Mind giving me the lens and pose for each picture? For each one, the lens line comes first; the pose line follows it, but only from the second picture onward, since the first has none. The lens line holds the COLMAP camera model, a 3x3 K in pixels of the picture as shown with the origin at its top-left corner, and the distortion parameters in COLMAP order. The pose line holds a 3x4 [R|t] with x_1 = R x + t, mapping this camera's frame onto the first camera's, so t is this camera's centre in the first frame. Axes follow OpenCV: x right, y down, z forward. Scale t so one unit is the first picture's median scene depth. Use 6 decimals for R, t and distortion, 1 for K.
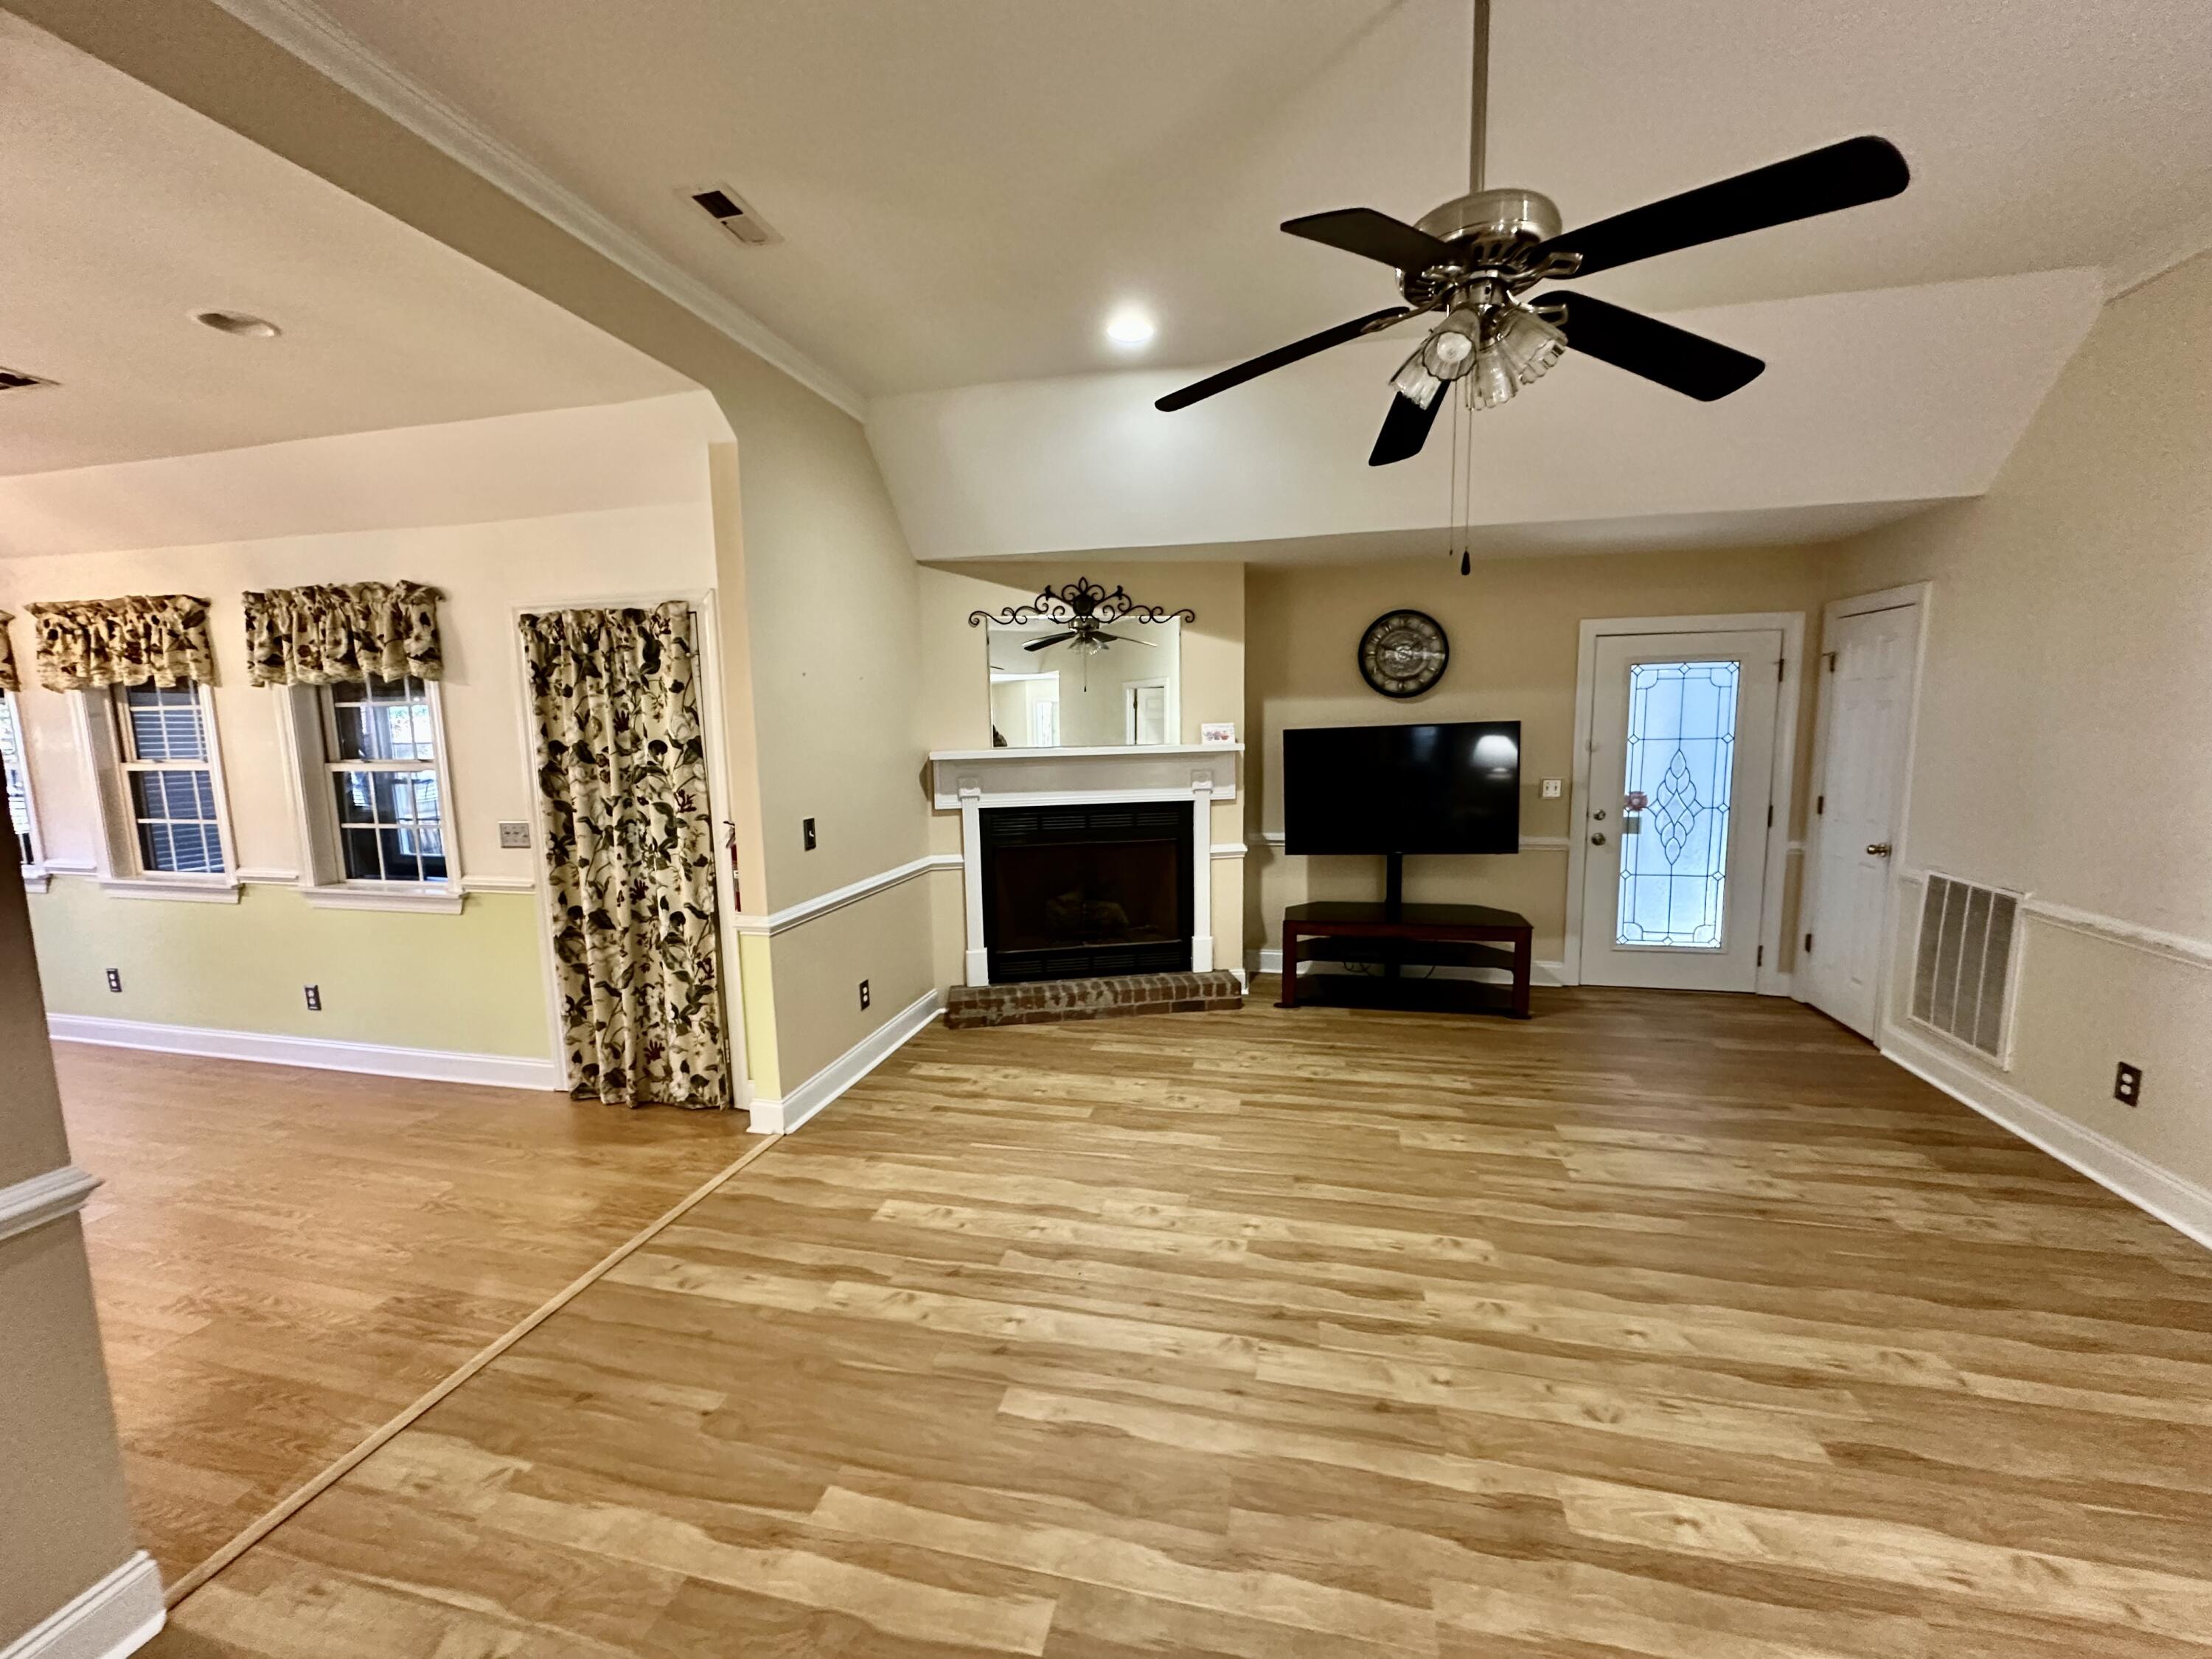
lens RADIAL K [[881.1, 0, 1101.2], [0, 881.1, 830.1], [0, 0, 1]] dist [-0.003280, 0.000010]
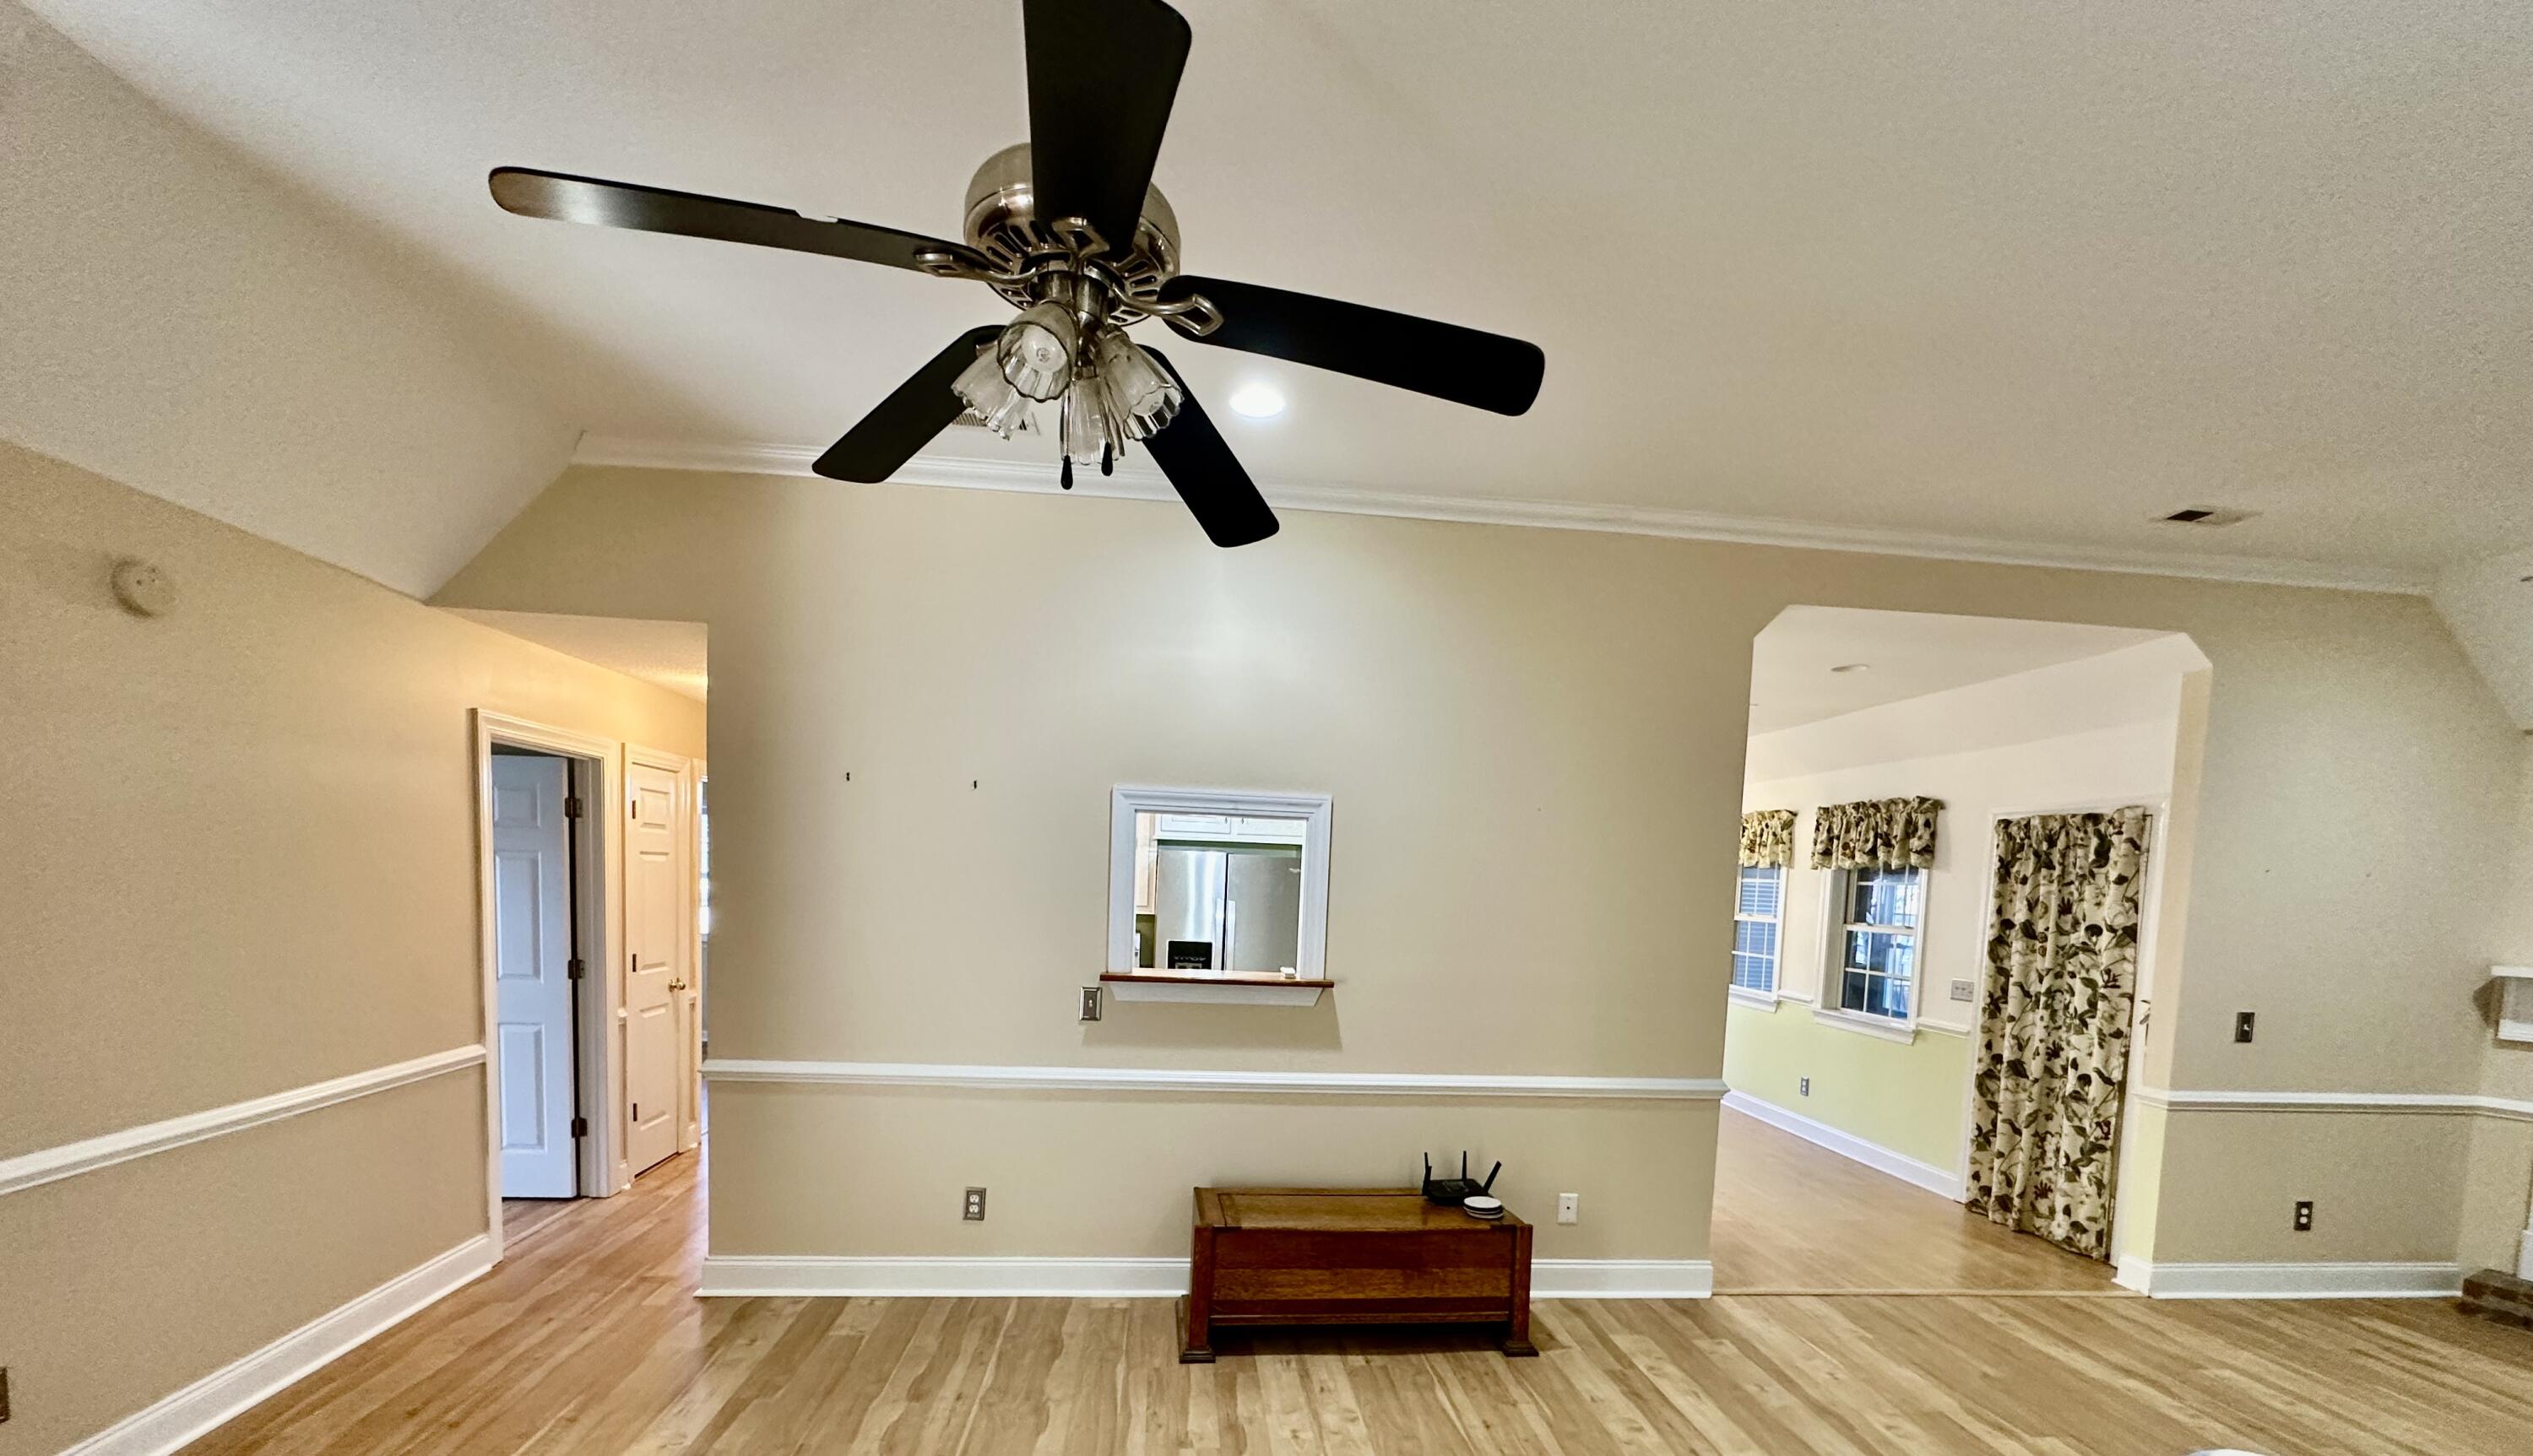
lens RADIAL K [[1014.9, 0, 1262.4], [0, 1014.9, 953.4], [0, 0, 1]] dist [-0.000970, -0.000152]
pose [[0.322418, 0.099522, -0.941351, 0.392475], [-0.161061, 0.985725, 0.049049, 0.045396], [0.932795, 0.135801, 0.333844, -0.451540]]
